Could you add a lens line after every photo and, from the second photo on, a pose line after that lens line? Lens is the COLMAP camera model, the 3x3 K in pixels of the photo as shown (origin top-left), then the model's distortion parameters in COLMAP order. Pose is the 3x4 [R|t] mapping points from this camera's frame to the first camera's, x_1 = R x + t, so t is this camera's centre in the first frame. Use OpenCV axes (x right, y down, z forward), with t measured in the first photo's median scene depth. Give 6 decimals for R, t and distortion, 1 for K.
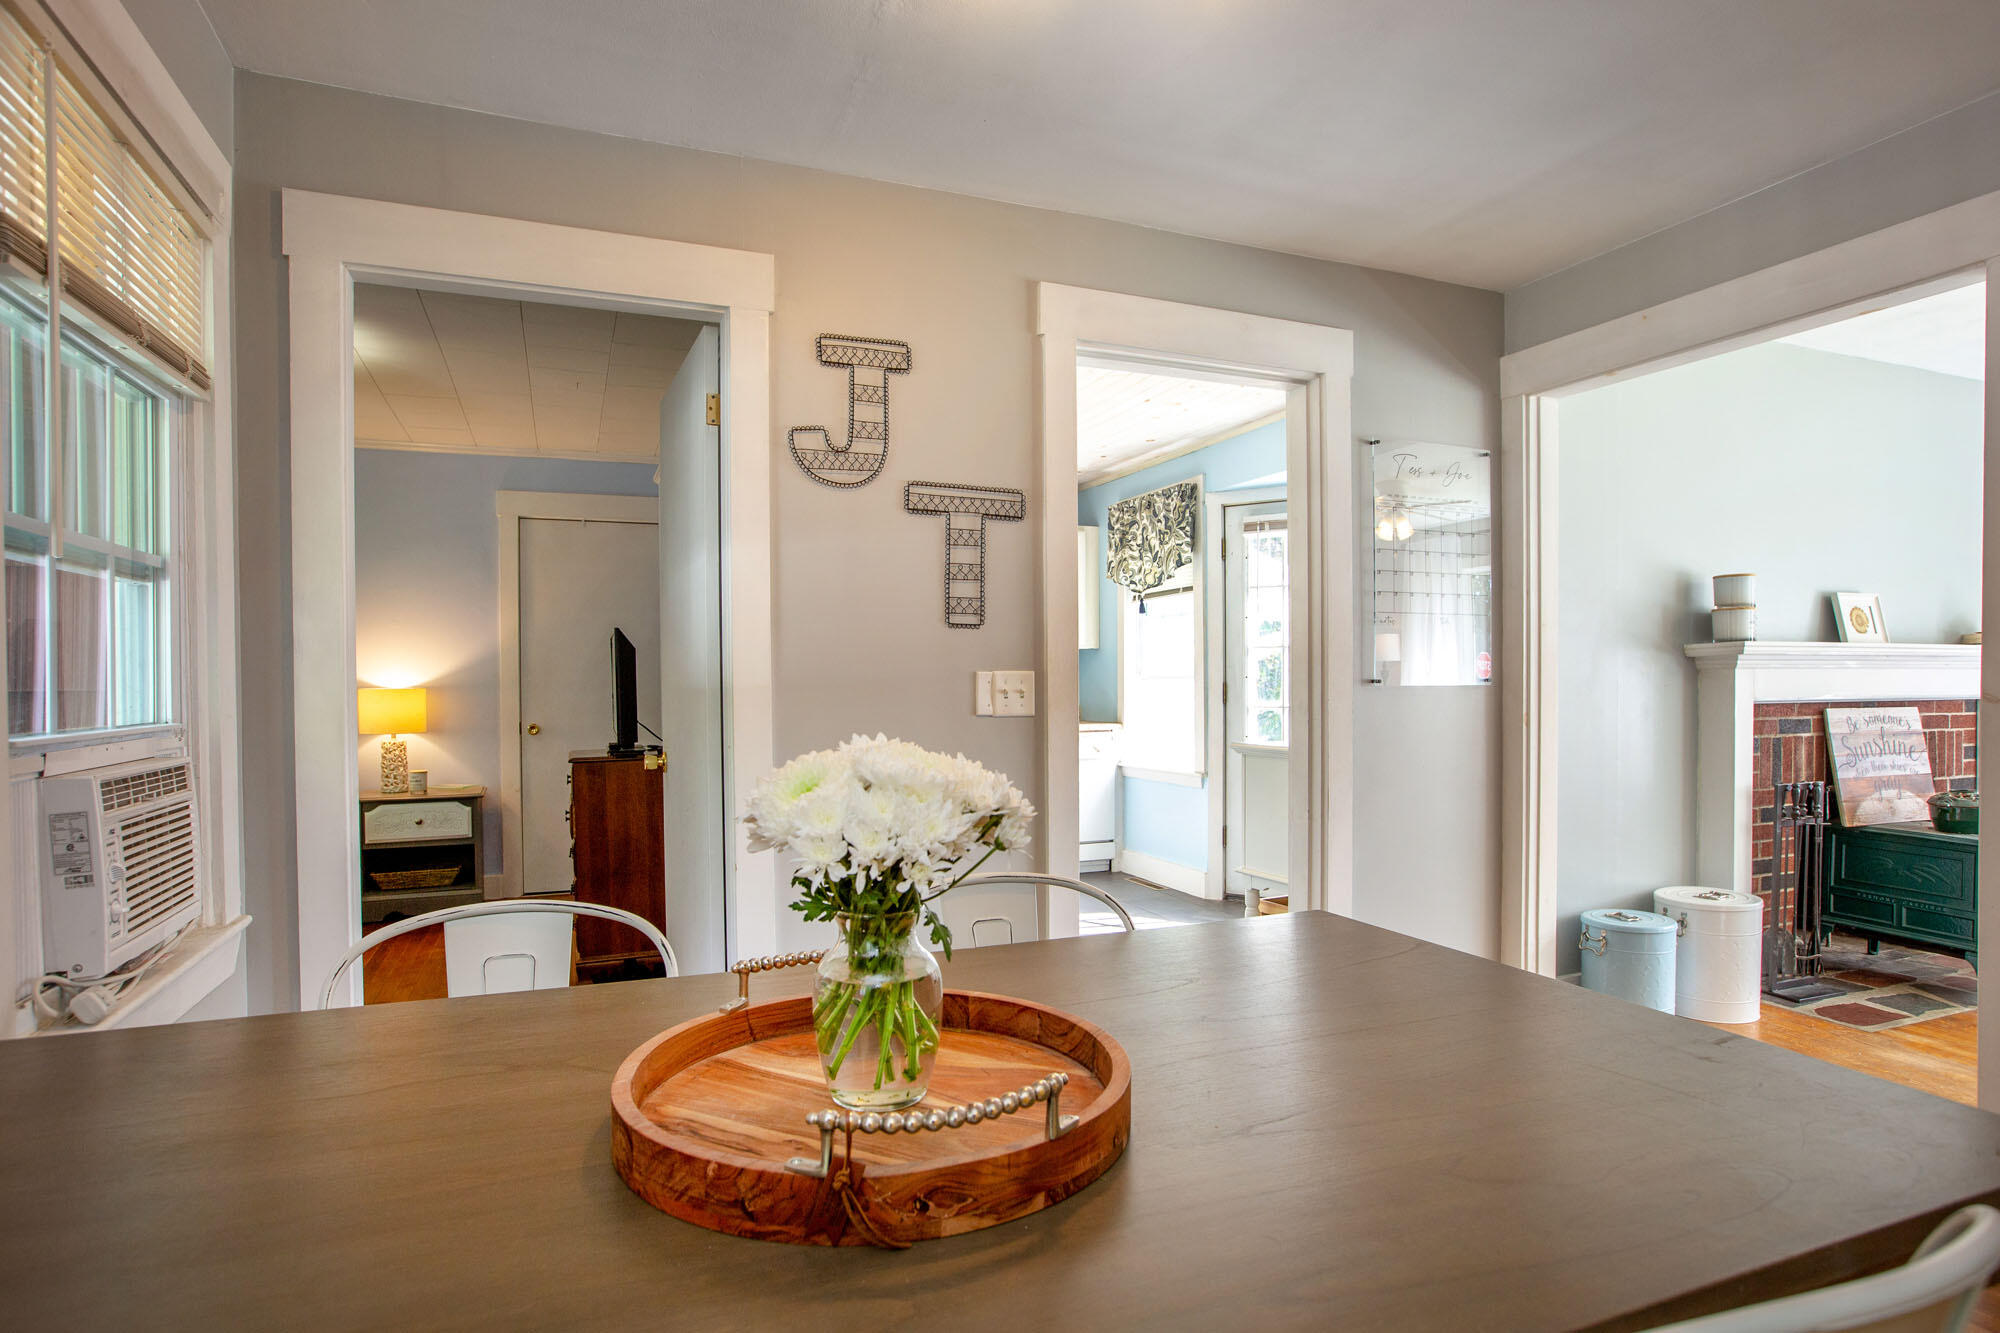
lens RADIAL K [[1091.8, 0, 996.2], [0, 1091.8, 687.8], [0, 0, 1]] dist [-0.002446, -0.000026]
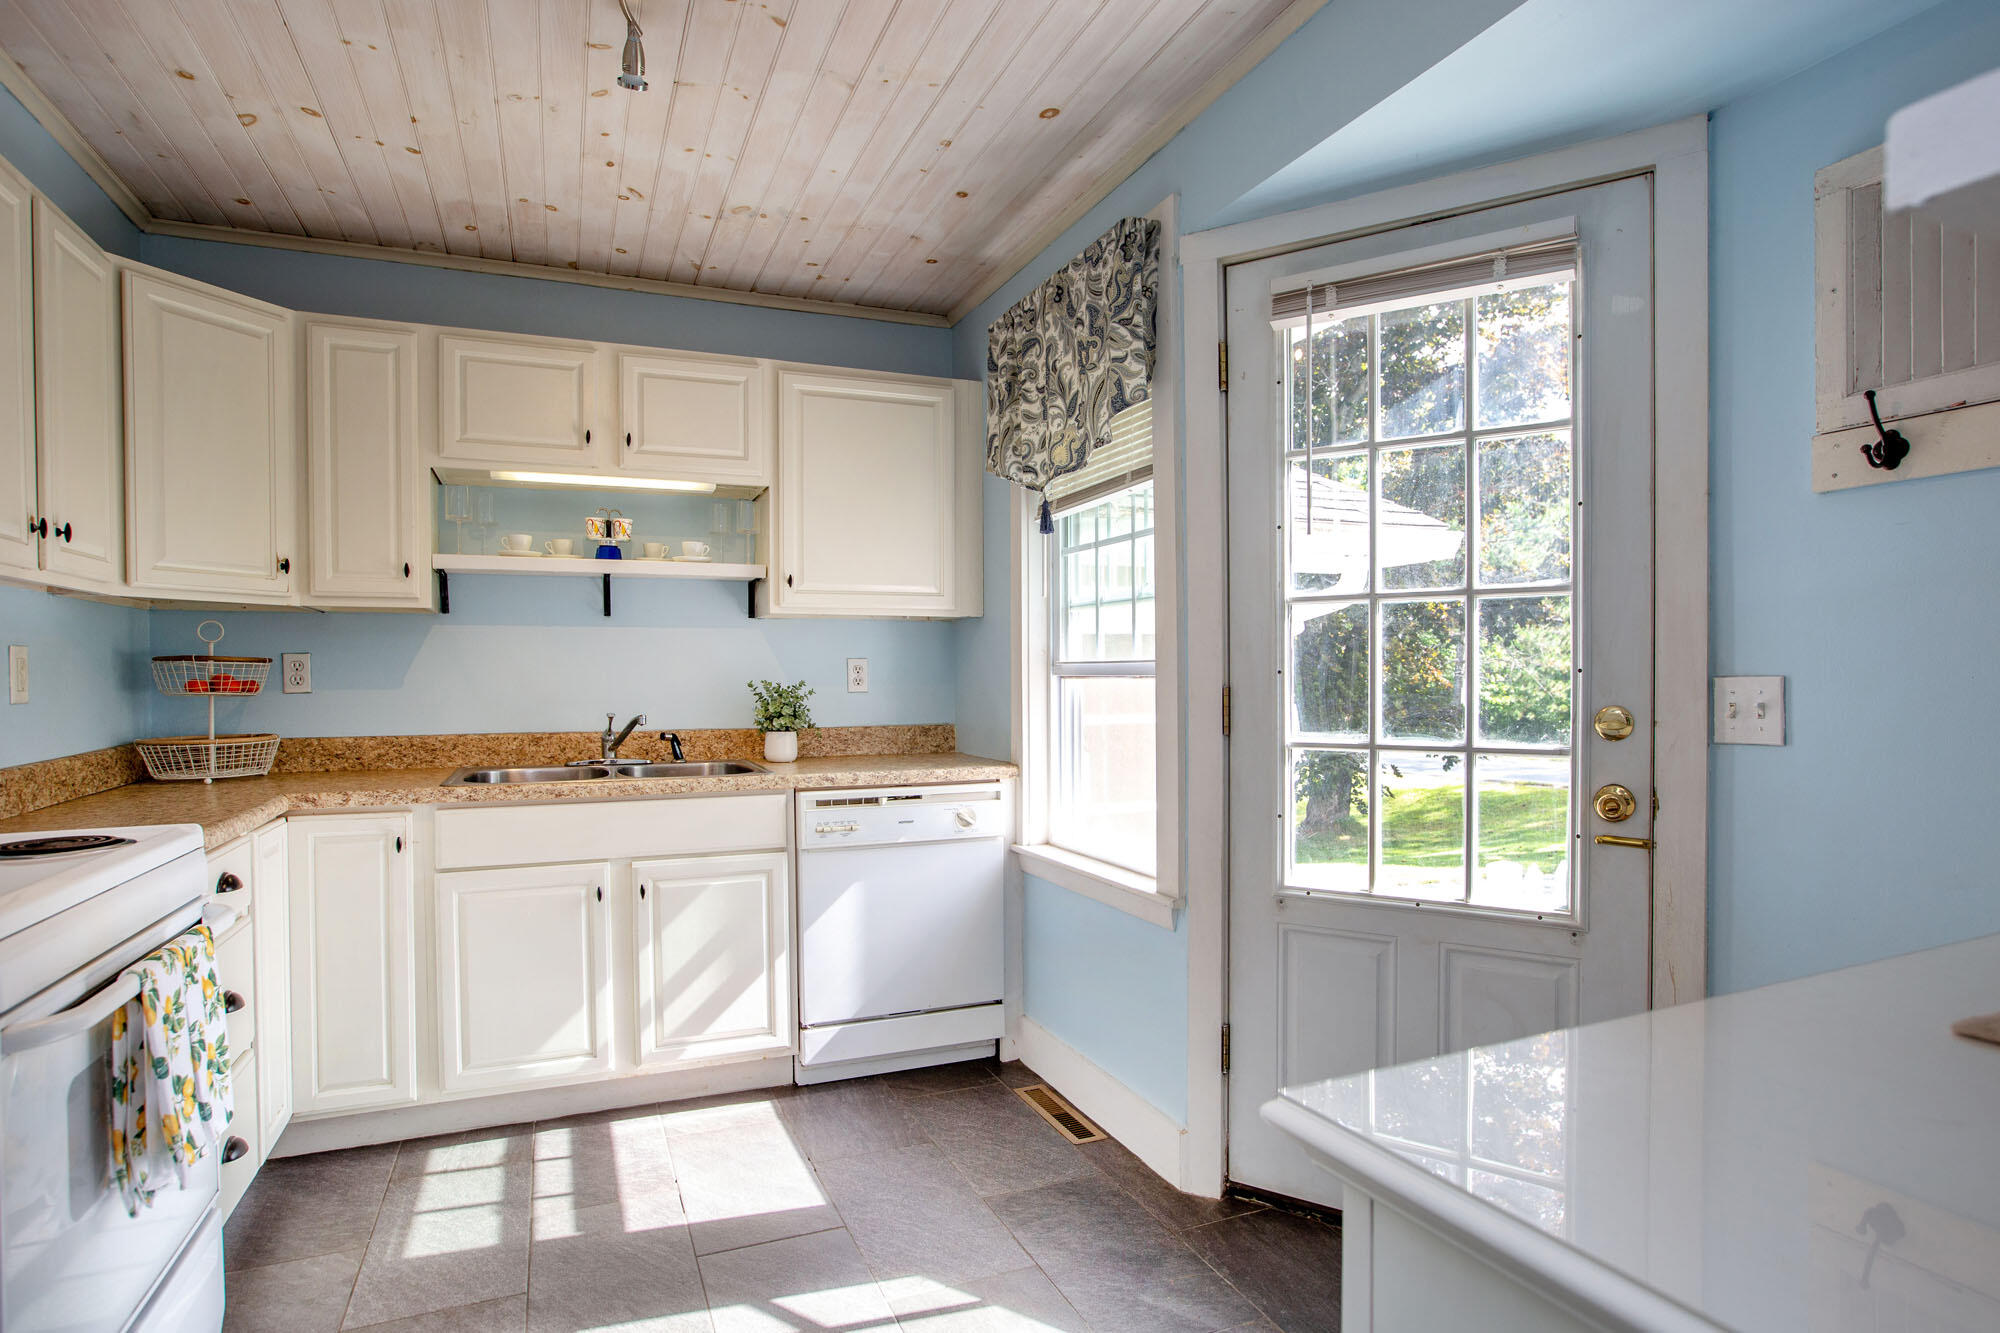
lens RADIAL K [[1091.8, 0, 1002.4], [0, 1091.8, 673.7], [0, 0, 1]] dist [-0.002446, -0.000026]
pose [[0.999970, -0.000057, 0.007781, 0.112896], [0.000115, 0.999972, -0.007445, -0.005760], [-0.007781, 0.007446, 0.999942, 0.546651]]
